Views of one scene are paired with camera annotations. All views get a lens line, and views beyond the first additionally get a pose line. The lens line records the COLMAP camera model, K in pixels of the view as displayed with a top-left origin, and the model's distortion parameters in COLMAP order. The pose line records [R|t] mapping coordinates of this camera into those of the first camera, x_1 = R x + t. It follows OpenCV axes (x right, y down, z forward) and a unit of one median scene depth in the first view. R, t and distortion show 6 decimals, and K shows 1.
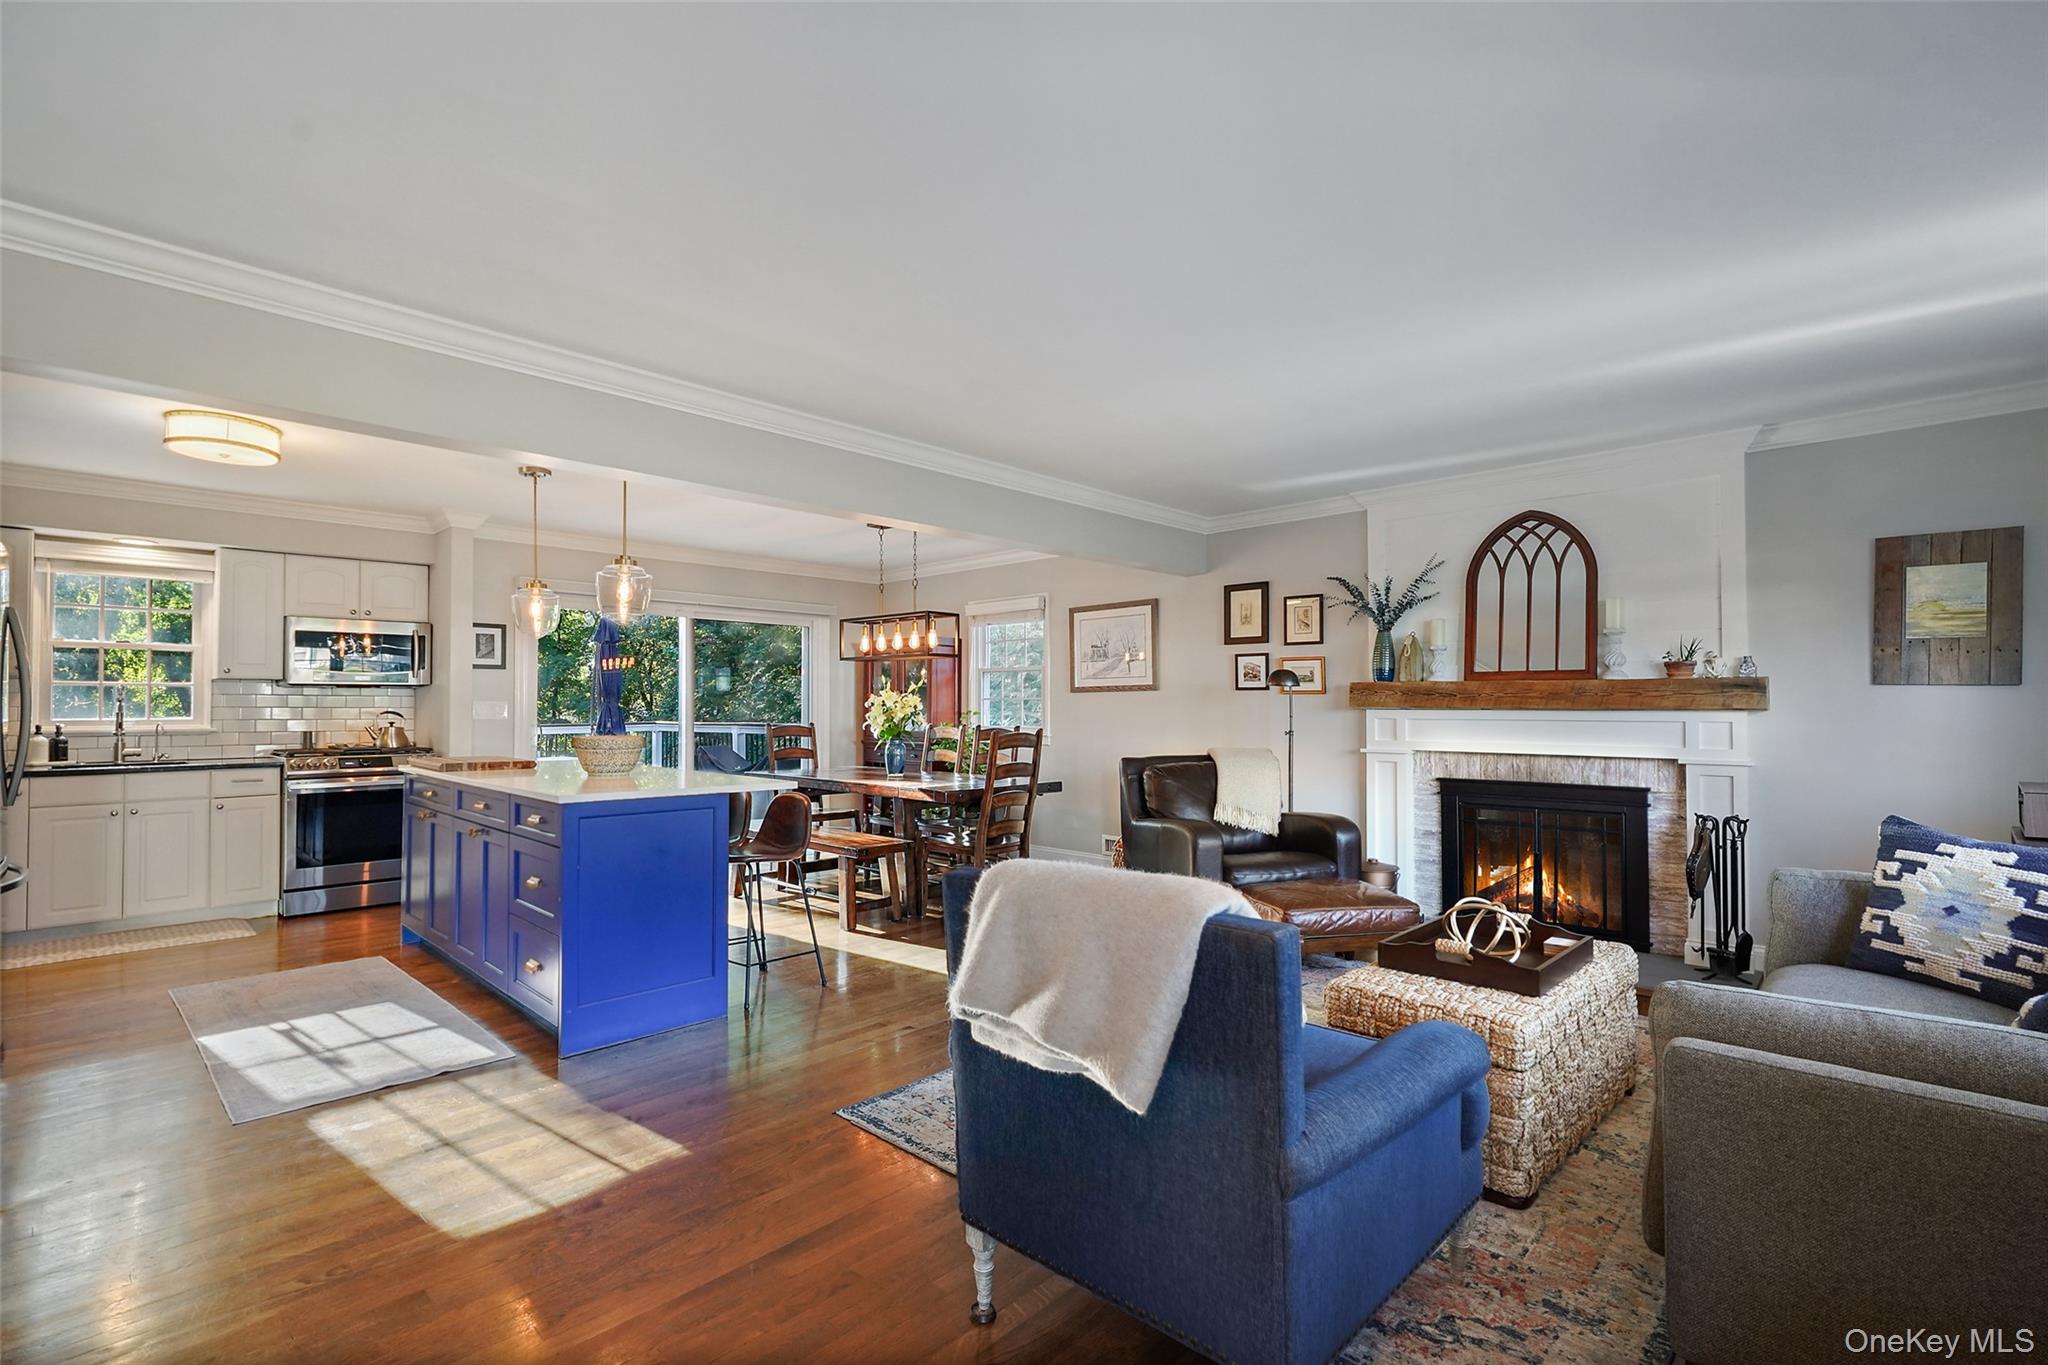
lens RADIAL K [[954.7, 0, 1012.8], [0, 954.7, 689.2], [0, 0, 1]] dist [0.011019, 0.000349]
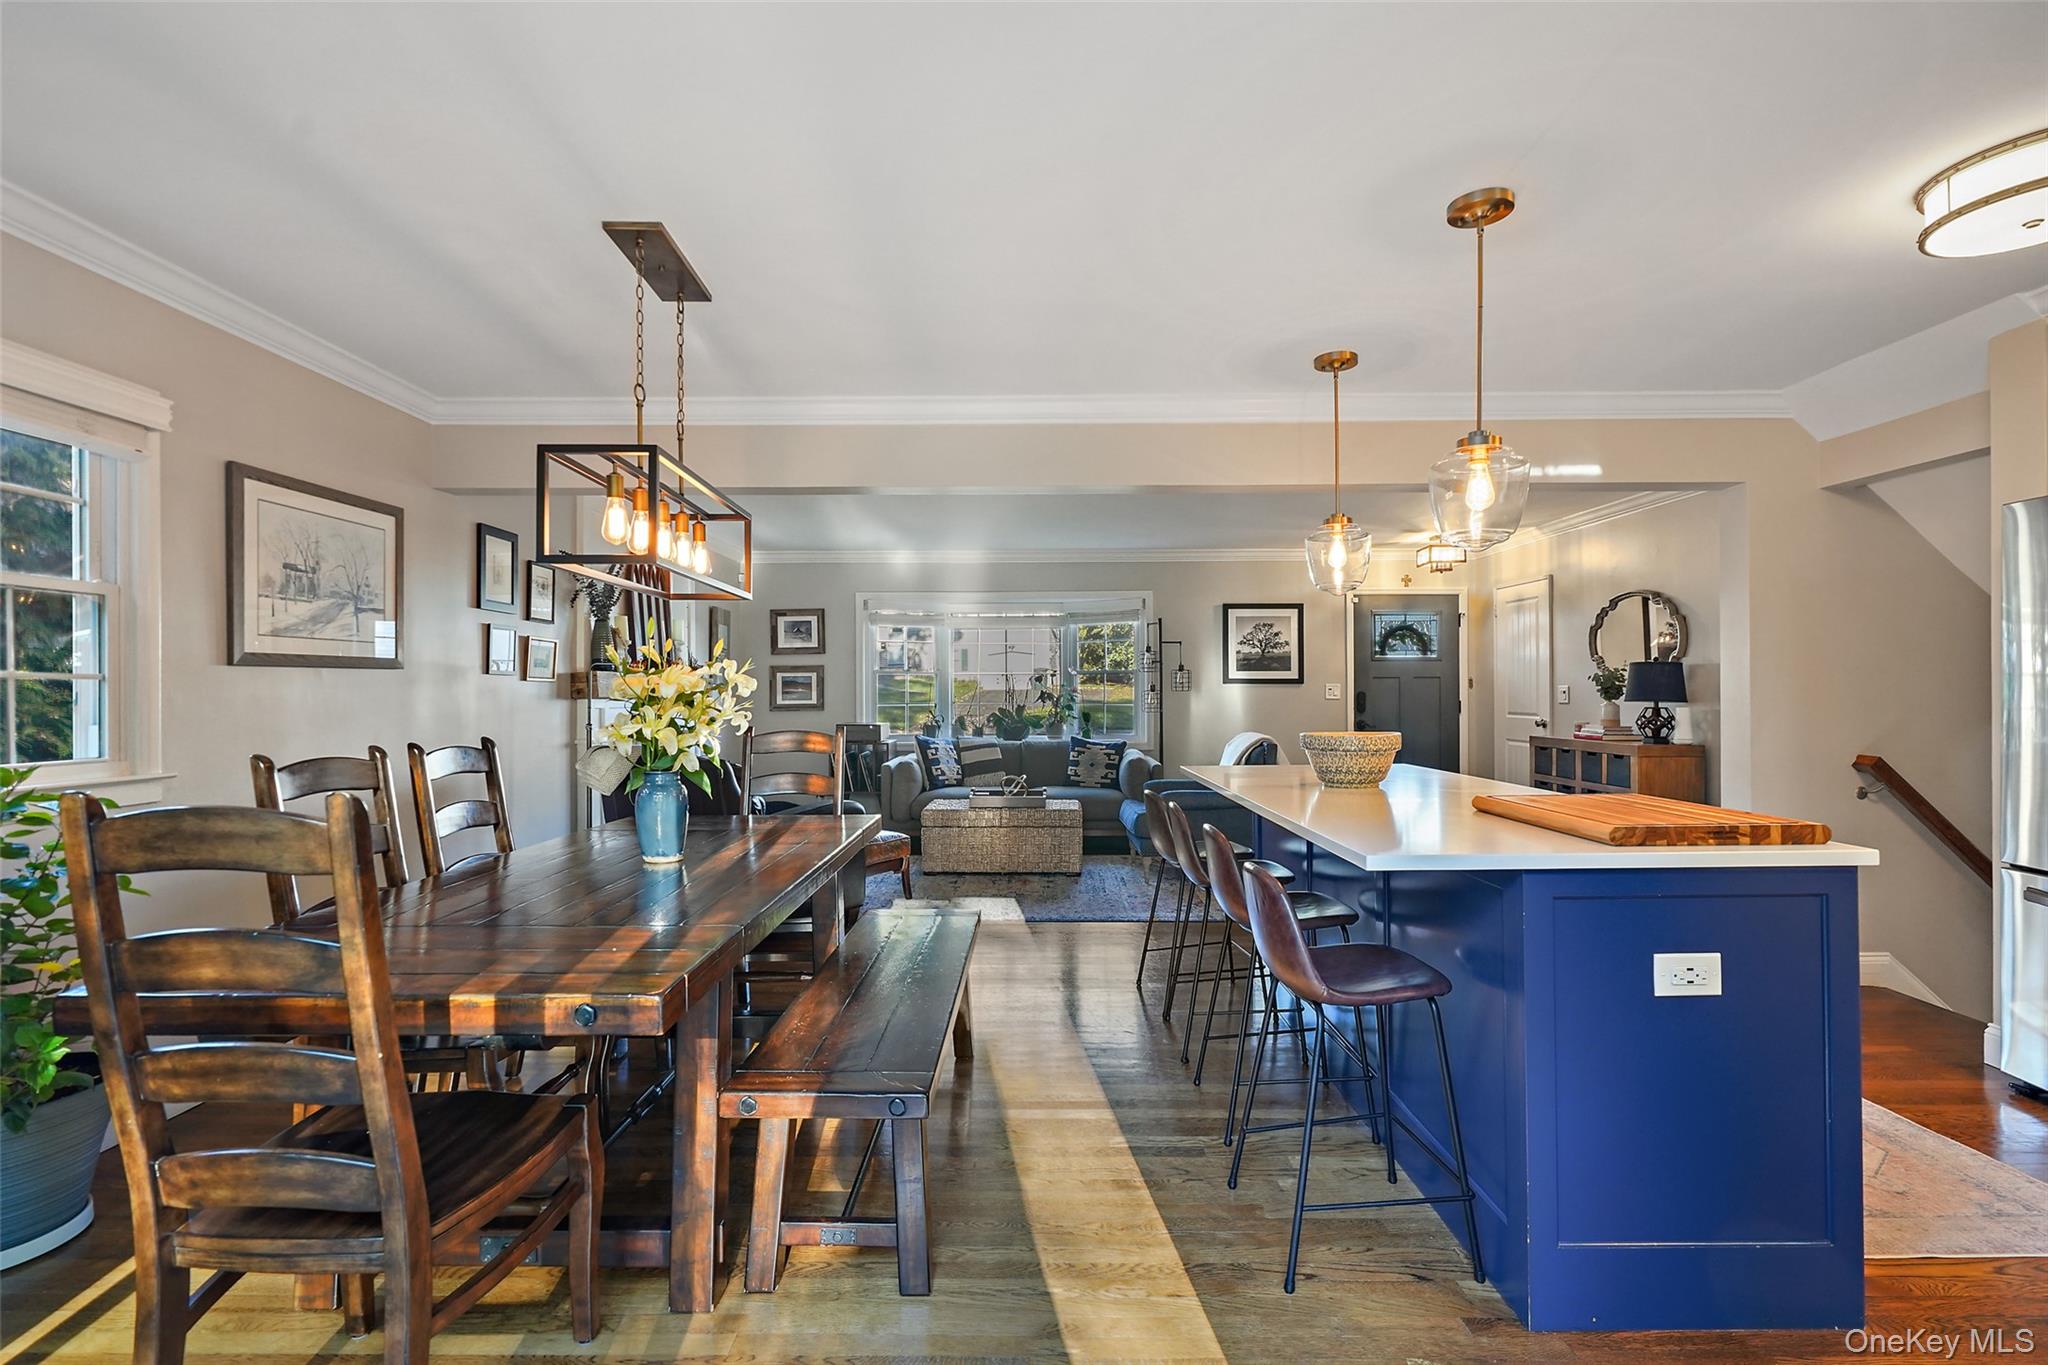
lens RADIAL K [[918.1, 0, 1023.2], [0, 918.1, 688.1], [0, 0, 1]] dist [-0.000162, 0.000058]
pose [[-0.689766, 0.008406, 0.723984, -0.603524], [-0.007346, 0.999800, -0.018607, 0.024281], [-0.723995, -0.018153, -0.689566, 1.324933]]
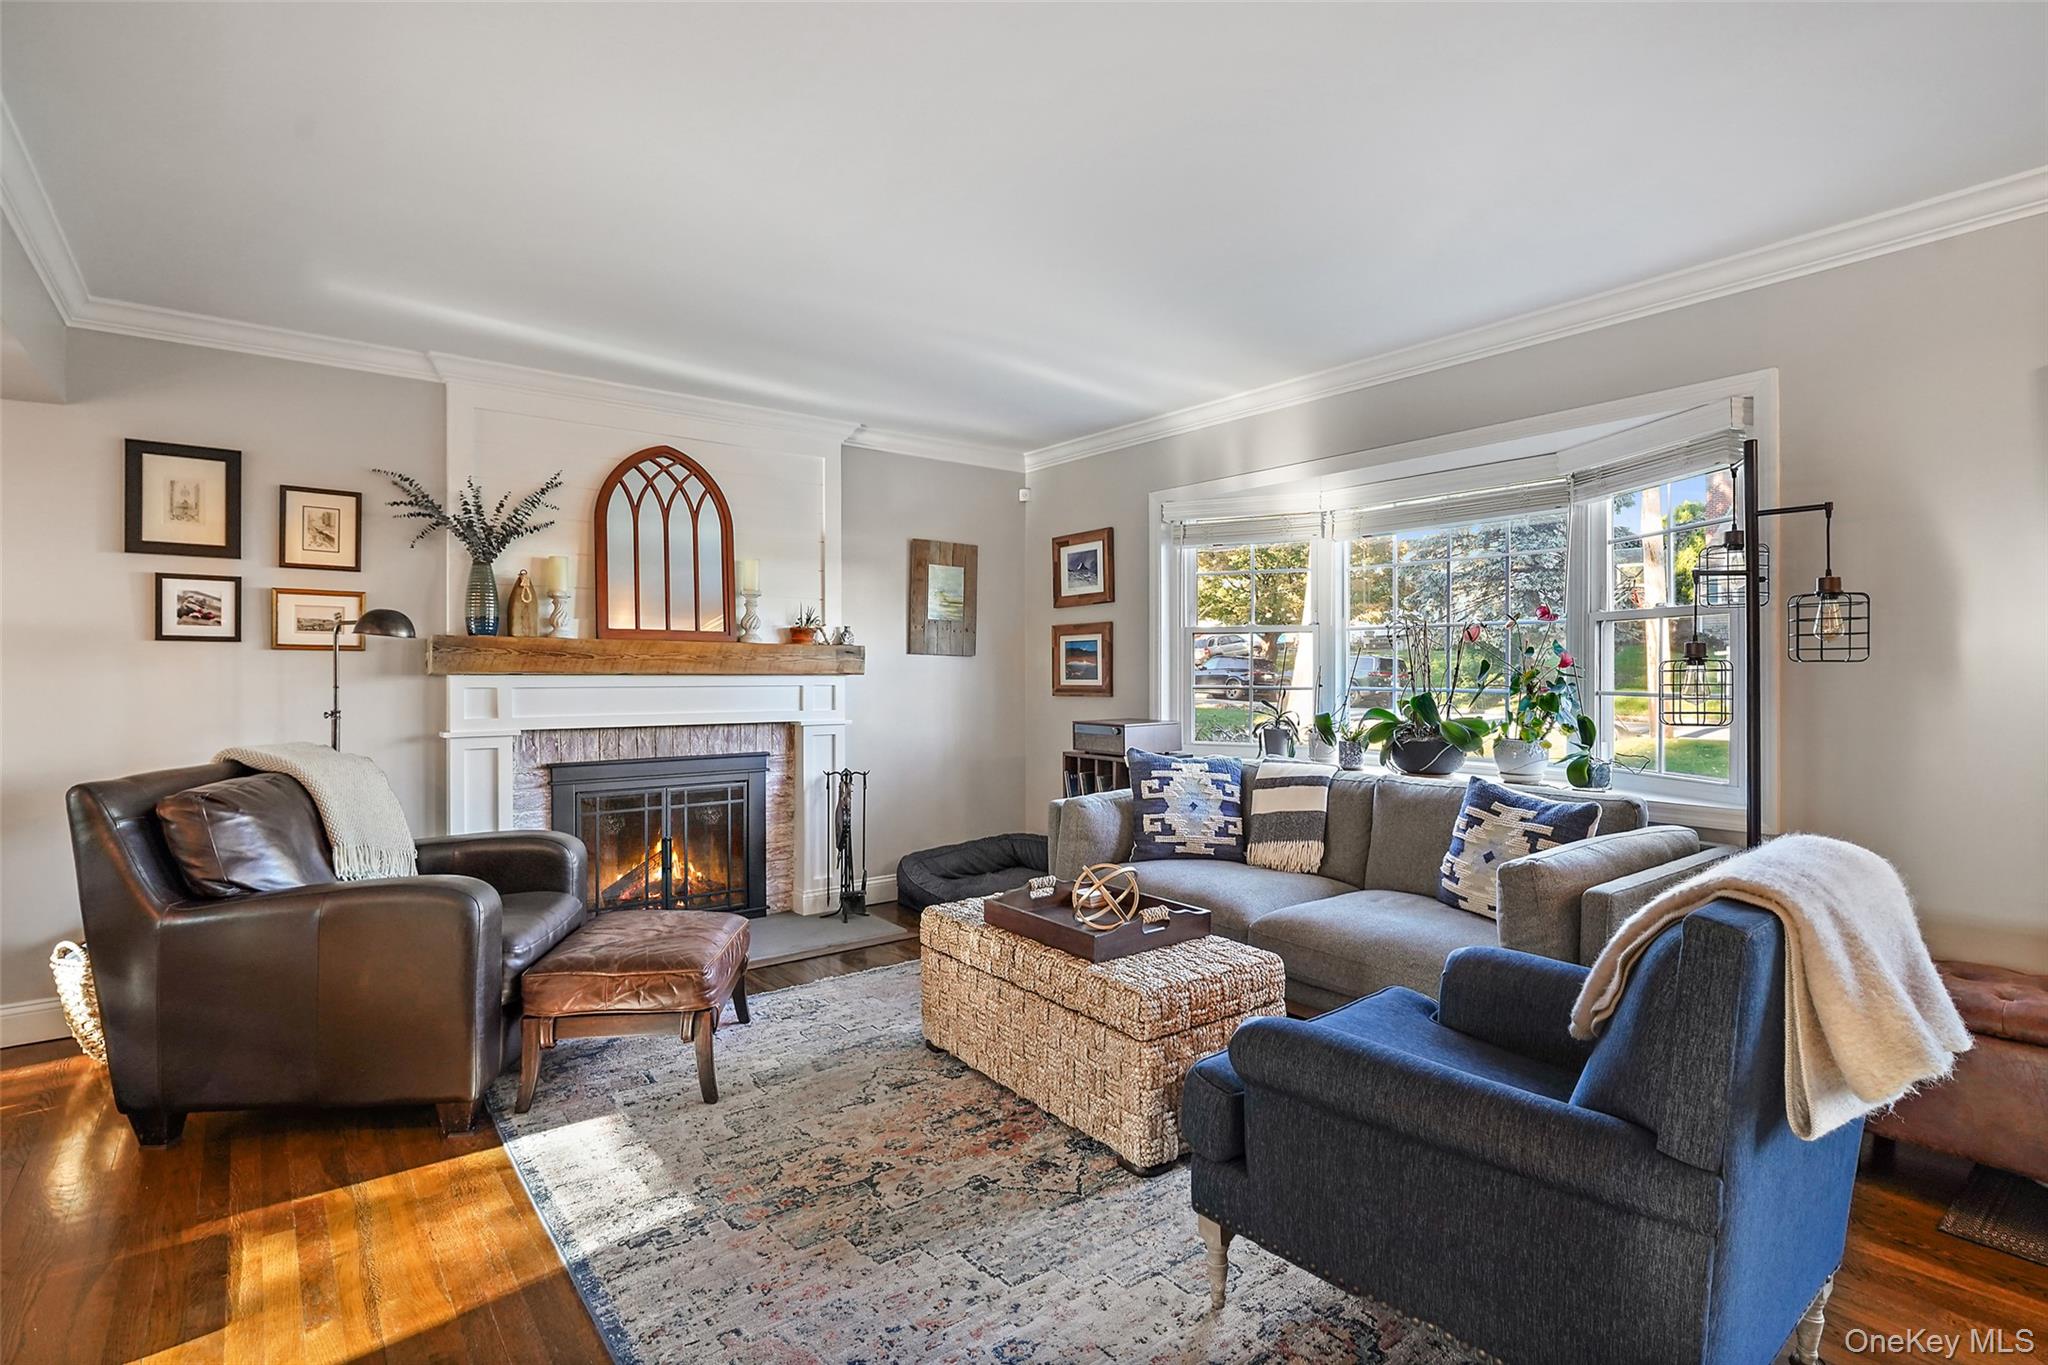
lens RADIAL K [[992.2, 0, 1021.8], [0, 992.2, 674.2], [0, 0, 1]] dist [-0.003625, -0.000050]
pose [[0.140625, 0.000141, 0.990063, -0.274380], [-0.015916, 0.999871, 0.002118, 0.012502], [-0.989935, -0.016056, 0.140610, 0.492978]]
